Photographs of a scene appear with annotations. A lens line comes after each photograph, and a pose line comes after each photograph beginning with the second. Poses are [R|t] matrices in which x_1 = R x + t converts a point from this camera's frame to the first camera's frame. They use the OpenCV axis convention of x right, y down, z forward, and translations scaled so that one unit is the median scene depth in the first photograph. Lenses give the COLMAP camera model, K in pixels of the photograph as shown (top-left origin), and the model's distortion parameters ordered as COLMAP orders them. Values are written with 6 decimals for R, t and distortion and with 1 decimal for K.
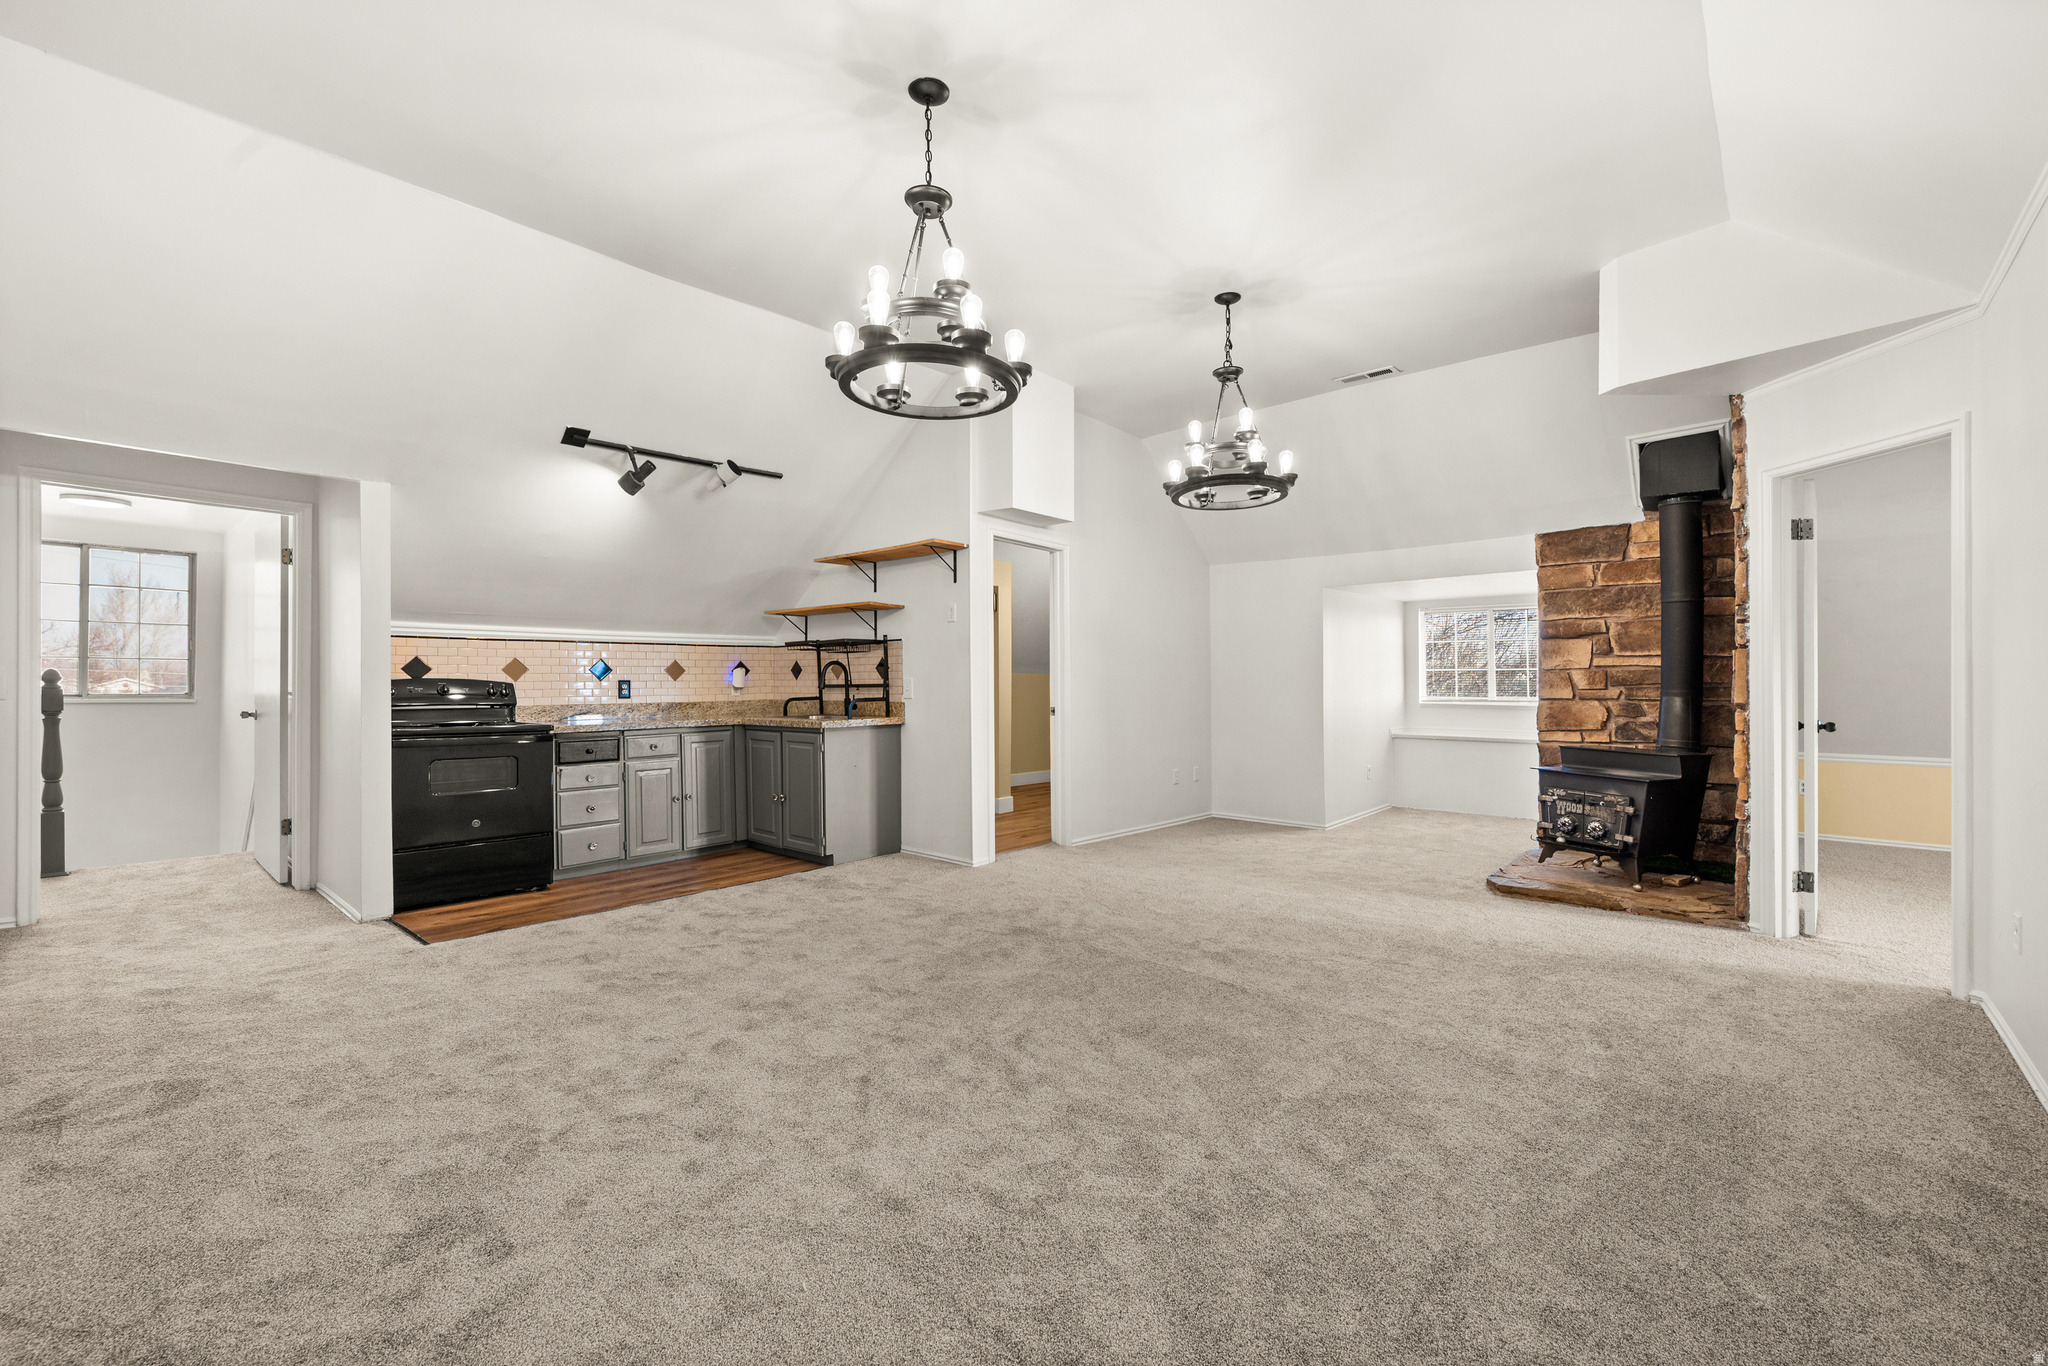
lens RADIAL K [[853.4, 0, 1024.0], [0, 853.4, 683.0], [0, 0, 1]] dist [0.000197, 0.000000]
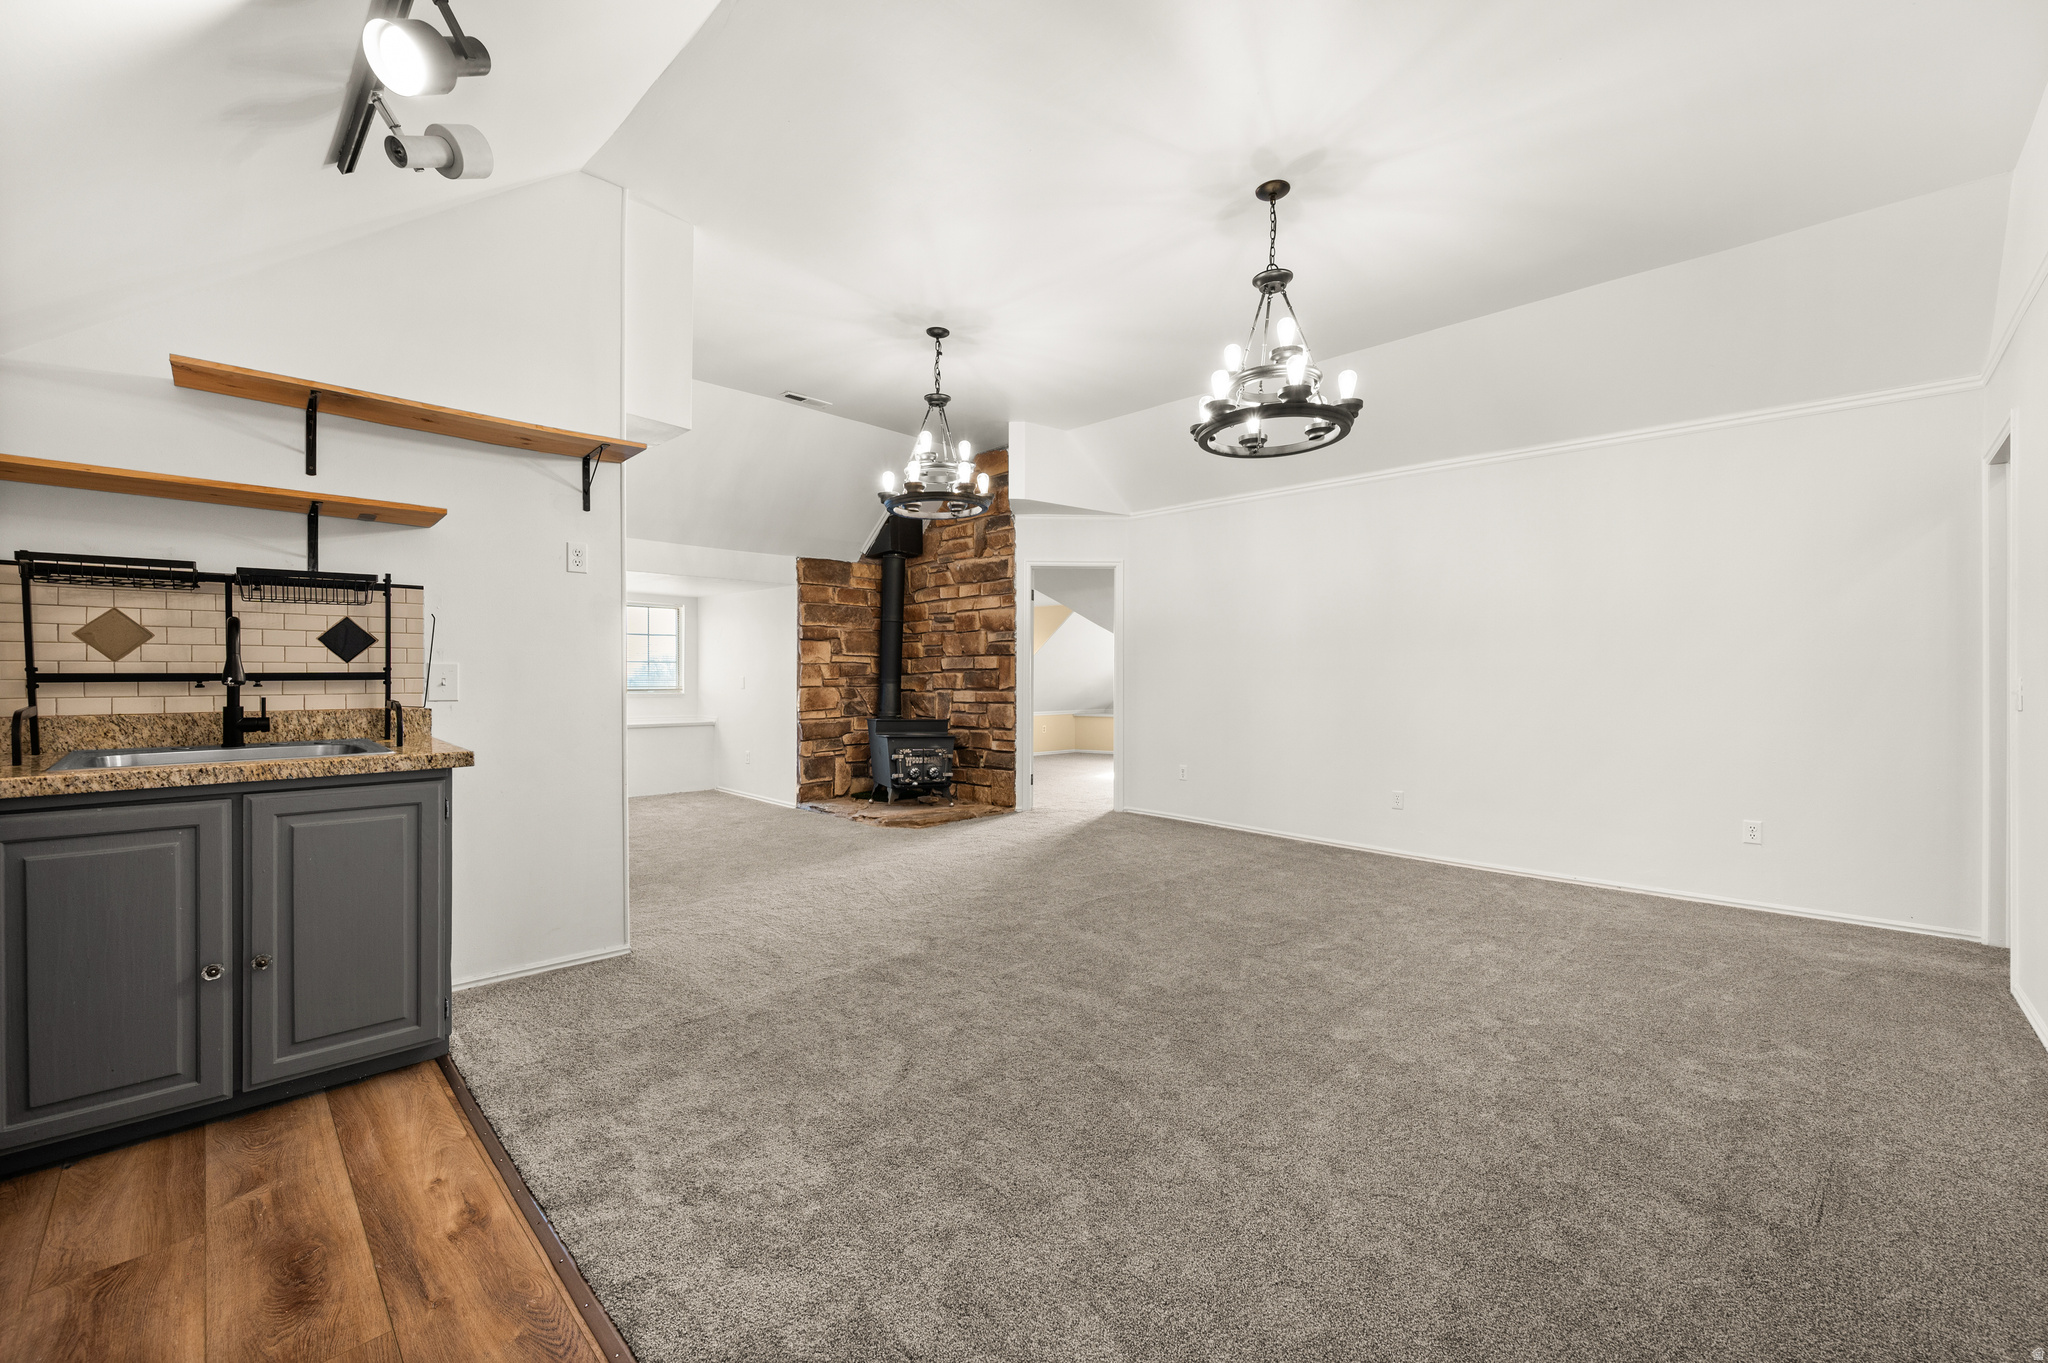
lens RADIAL K [[817.2, 0, 1024.0], [0, 817.2, 681.5], [0, 0, 1]] dist [-0.000064, 0.000011]
pose [[0.055086, -0.006529, 0.998460, -0.609999], [-0.004900, 0.999965, 0.006809, 0.000952], [-0.998470, -0.005267, 0.055052, 0.610376]]
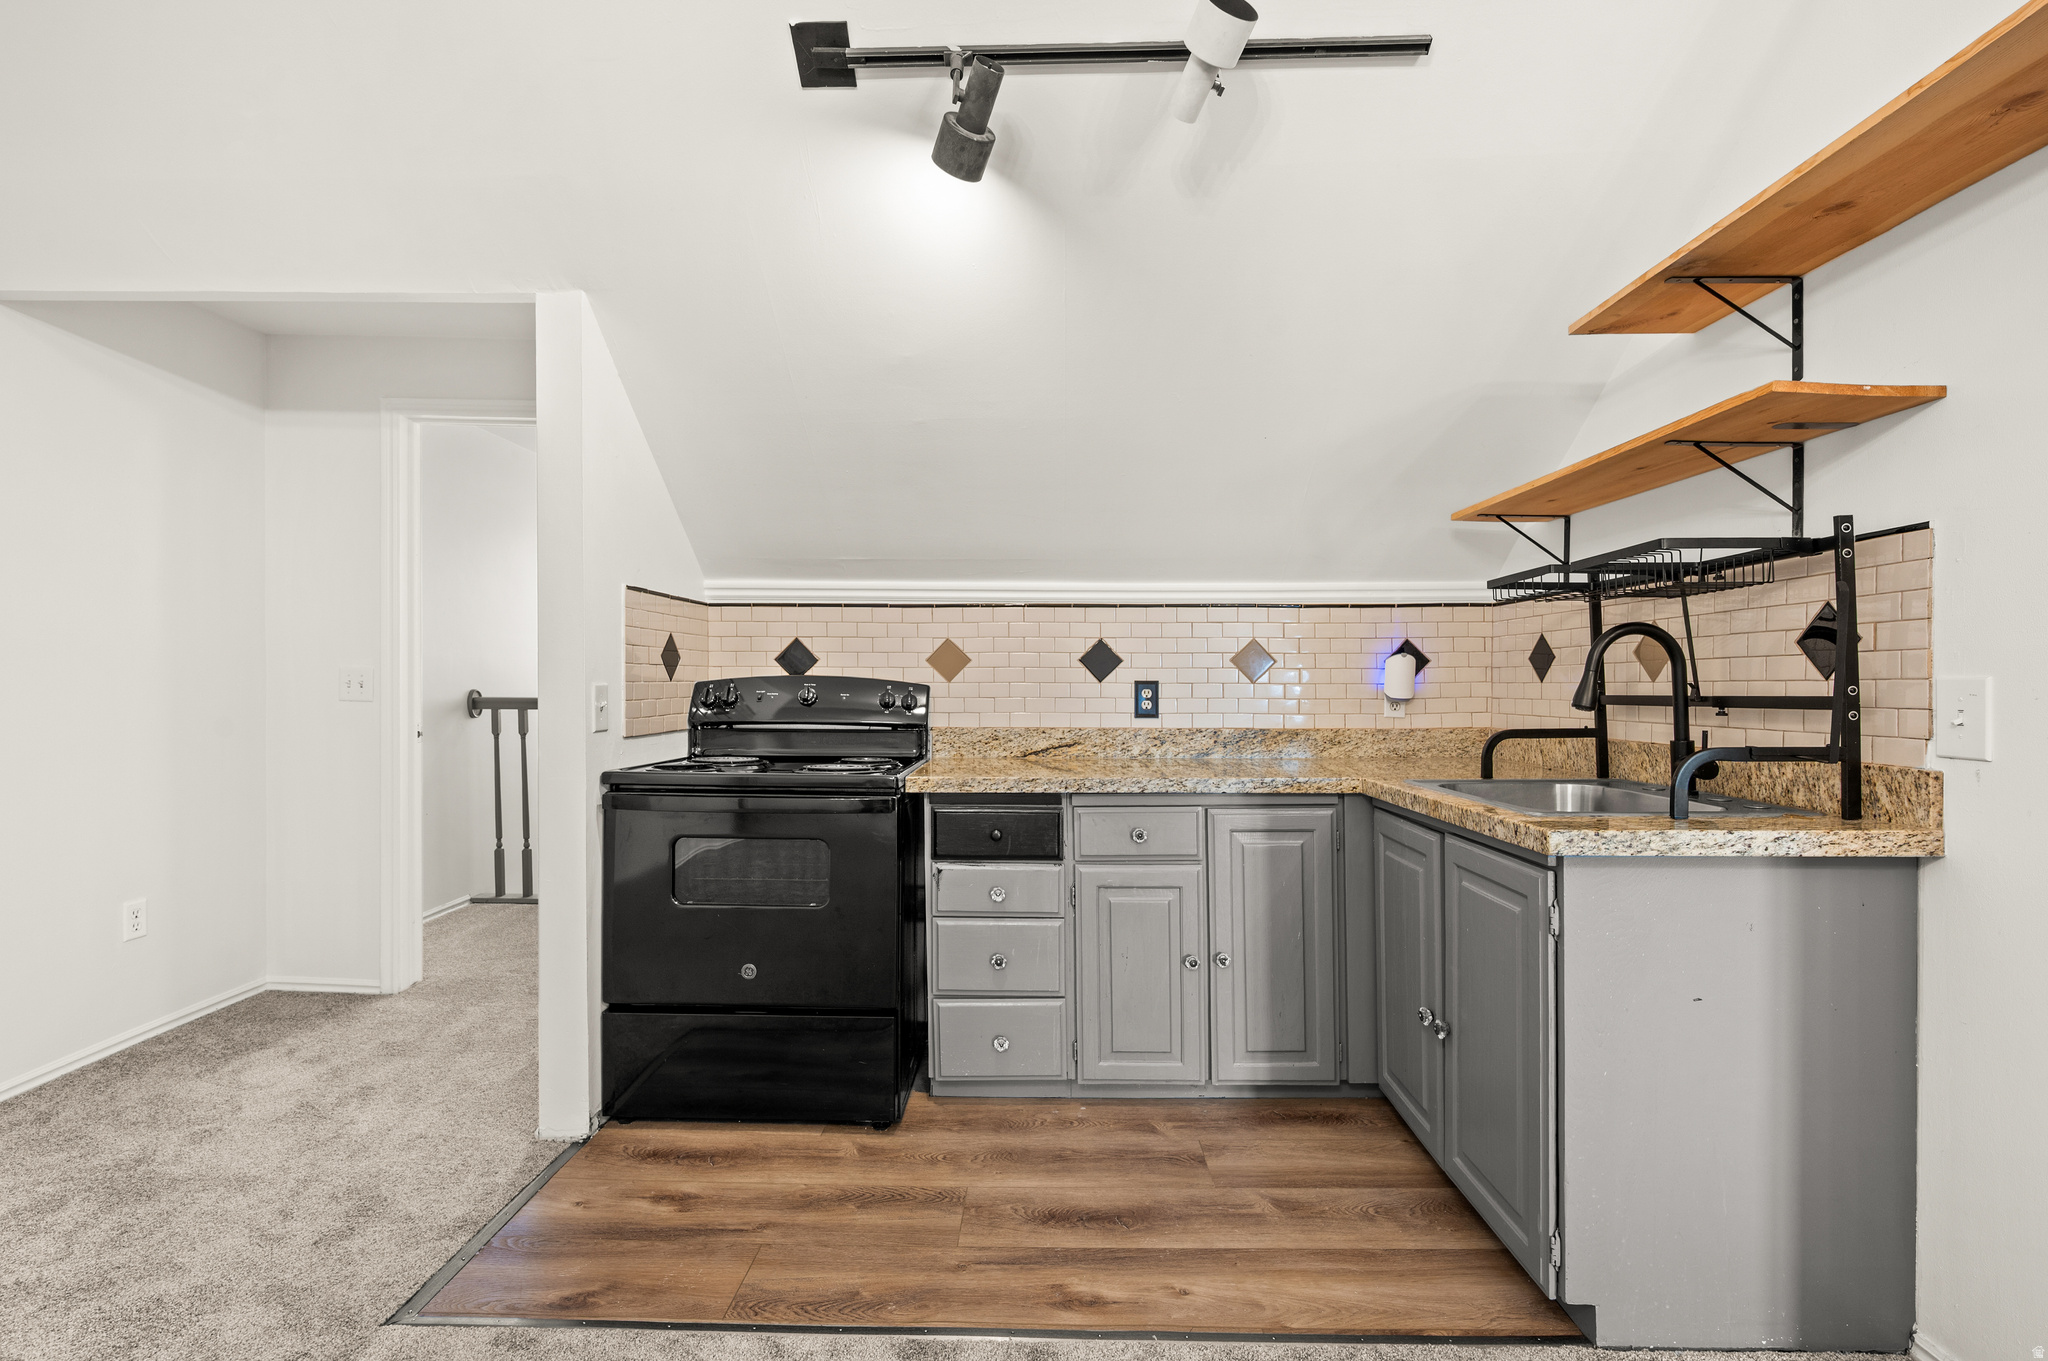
lens RADIAL K [[923.3, 0, 1036.5], [0, 923.3, 686.3], [0, 0, 1]] dist [-0.002782, -0.000635]
pose [[0.651355, 0.007731, -0.758734, -0.107943], [-0.008301, 0.999961, 0.003063, -0.001258], [0.758728, 0.004303, 0.651393, 0.619855]]
